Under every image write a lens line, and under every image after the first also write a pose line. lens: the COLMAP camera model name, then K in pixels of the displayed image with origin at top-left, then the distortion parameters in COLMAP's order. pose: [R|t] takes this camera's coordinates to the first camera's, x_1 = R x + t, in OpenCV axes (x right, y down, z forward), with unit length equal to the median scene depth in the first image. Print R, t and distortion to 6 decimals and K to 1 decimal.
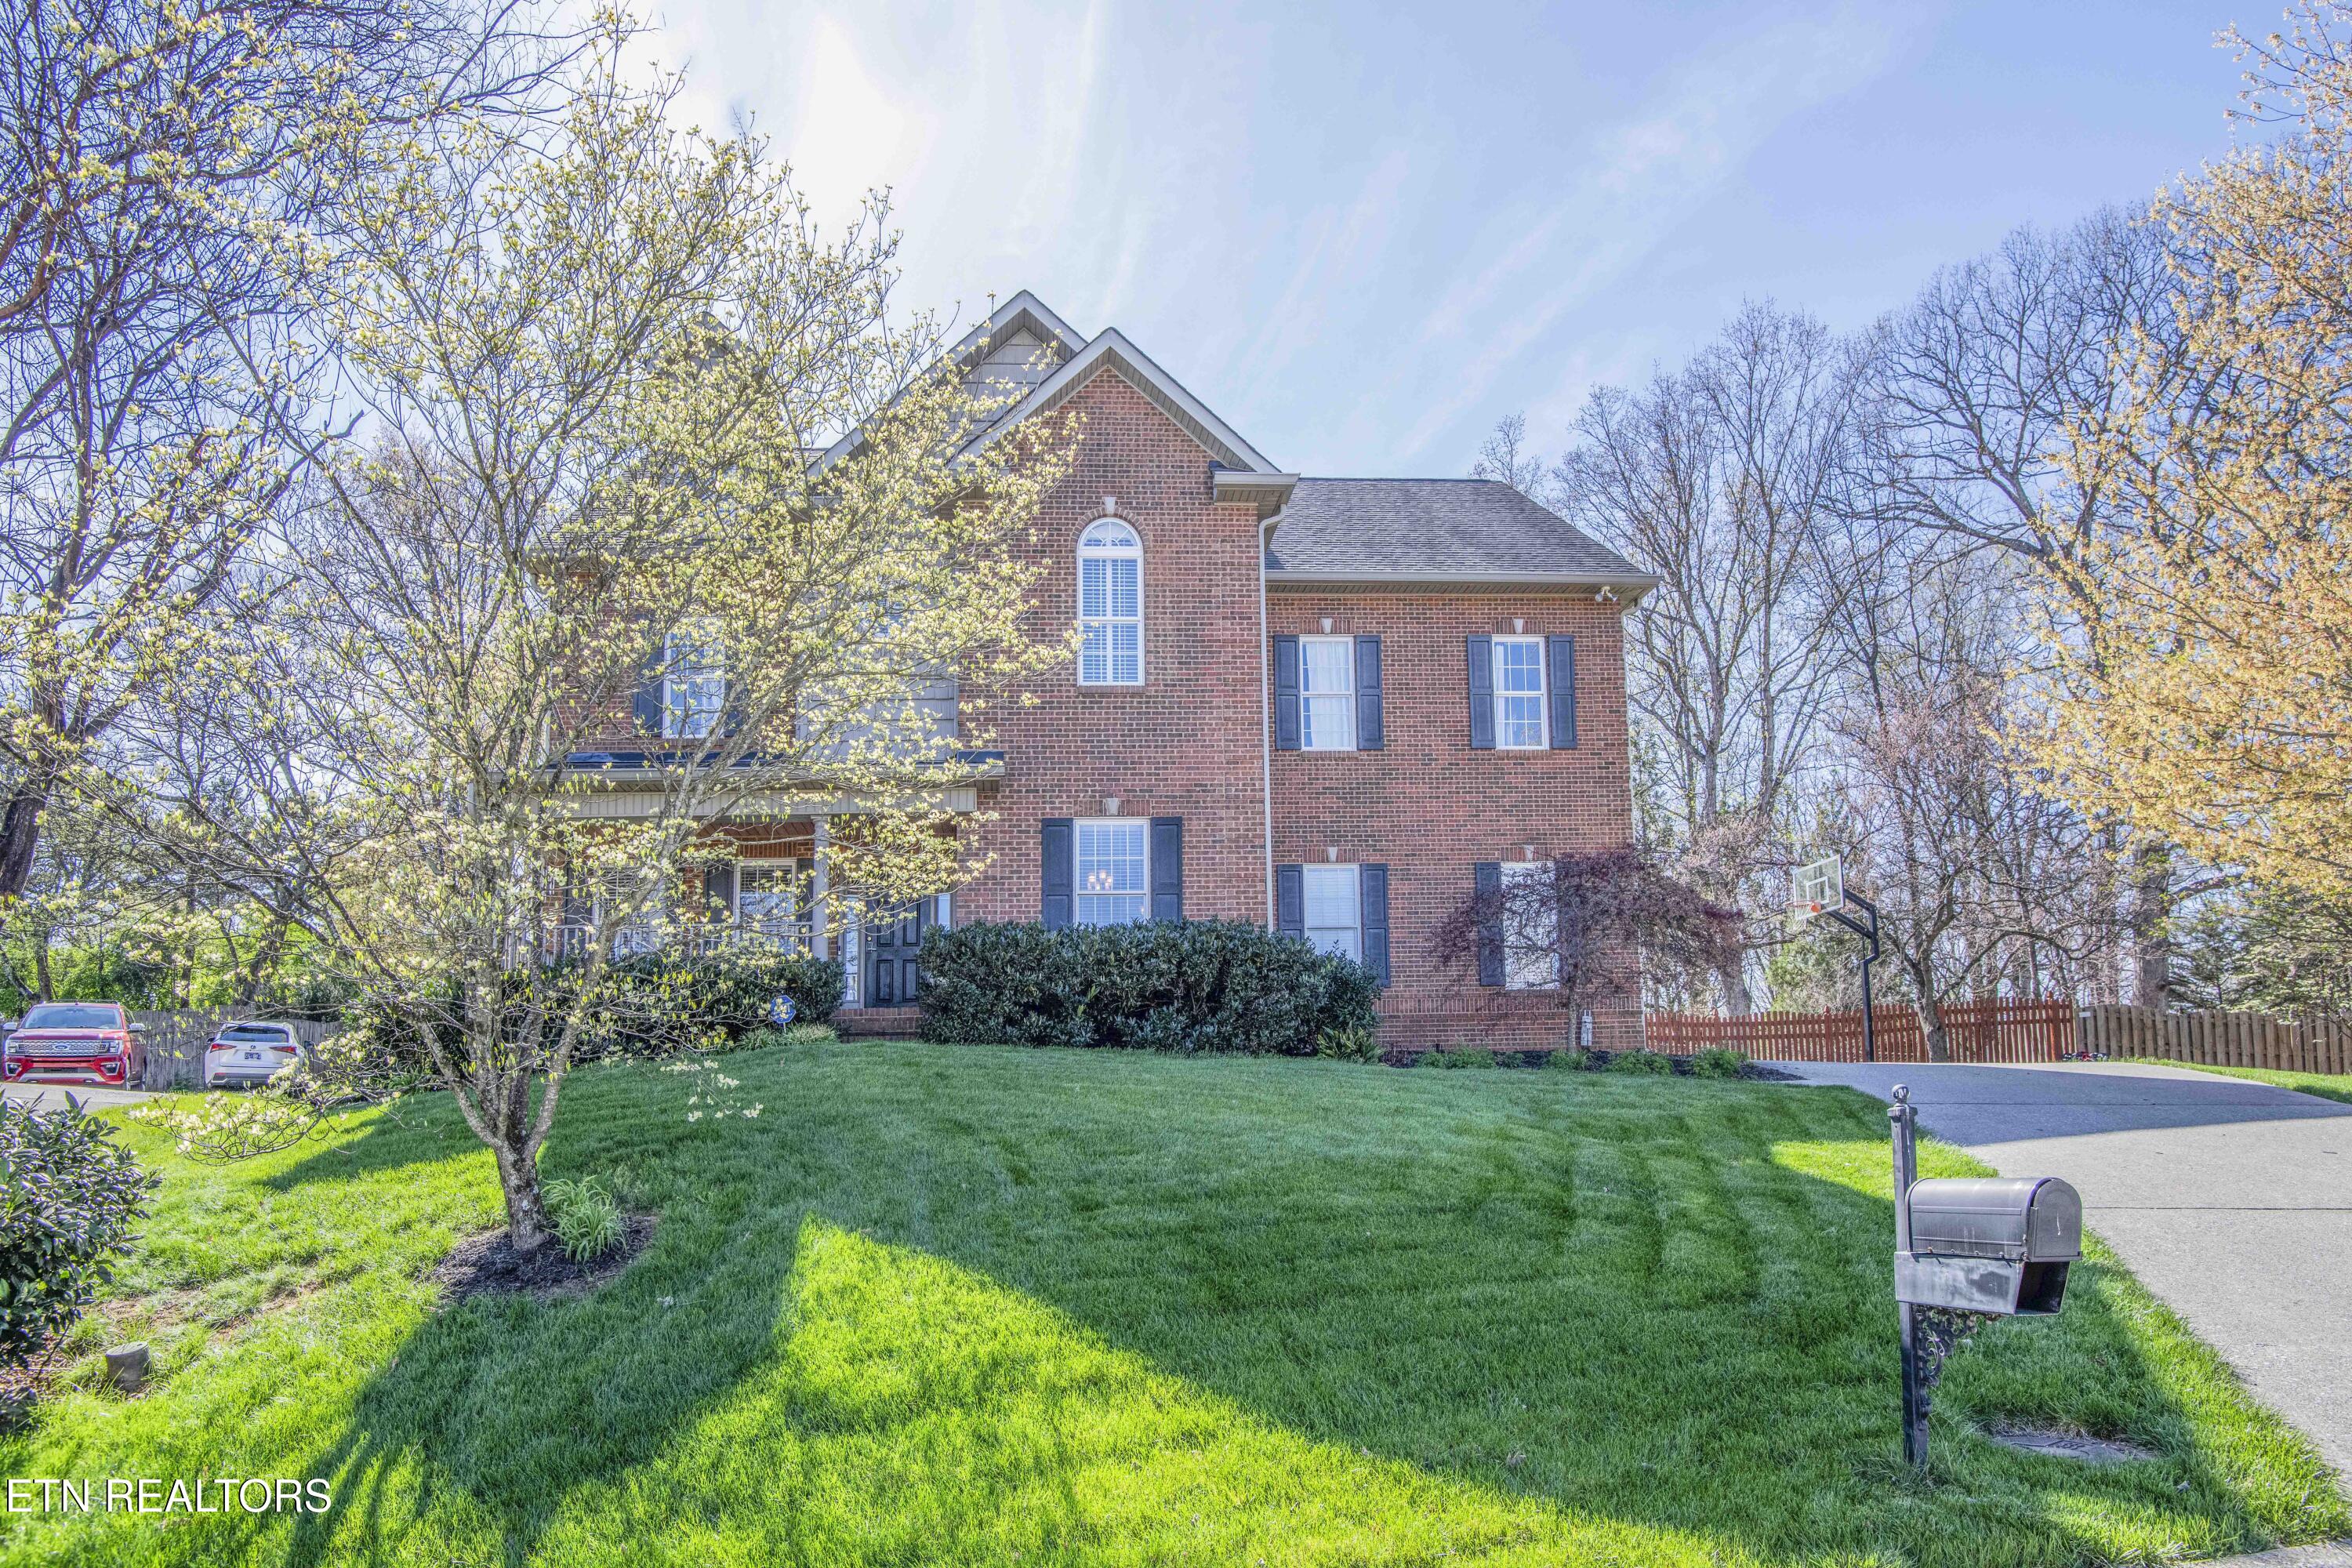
lens RADIAL K [[1098.7, 0, 1176.0], [0, 1098.7, 784.0], [0, 0, 1]] dist [-0.047094, -0.000298]
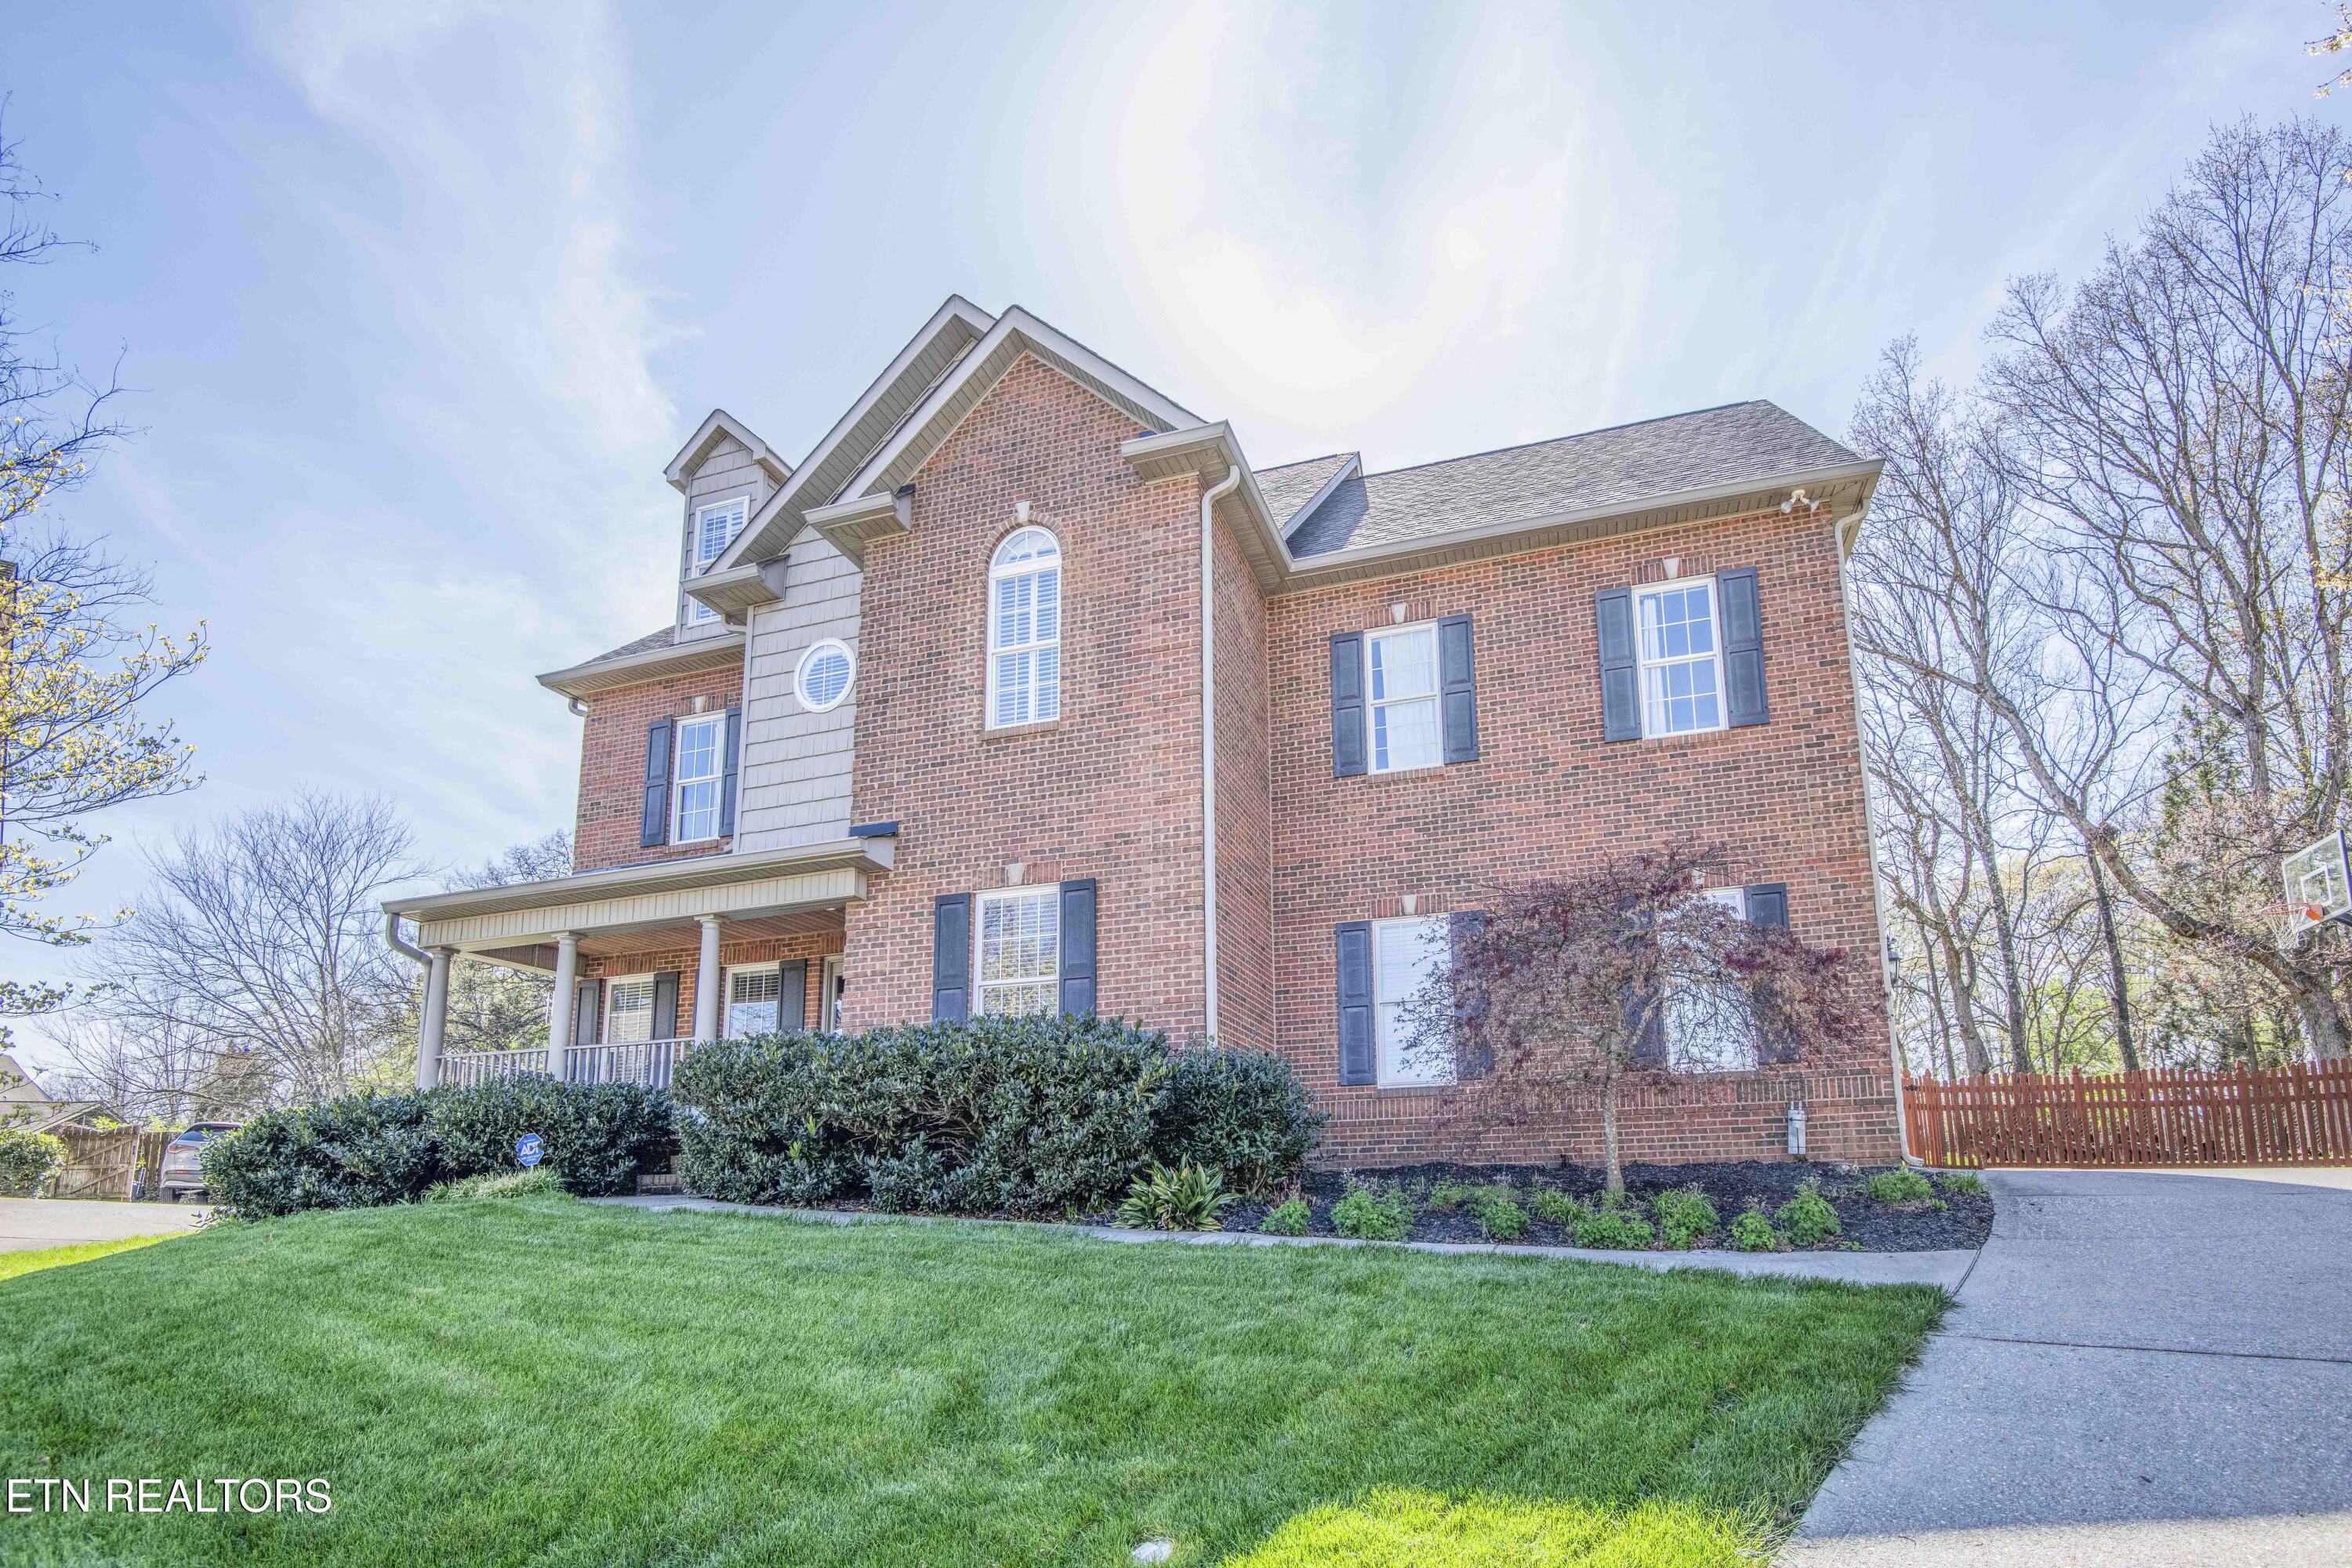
lens RADIAL K [[1105.5, 0, 1176.0], [0, 1105.5, 784.0], [0, 0, 1]] dist [0.000034, -0.020337]
pose [[0.932898, -0.119962, -0.339574, 0.253007], [0.100996, 0.992201, -0.073055, 0.020018], [0.345689, 0.033857, 0.937738, 0.211806]]
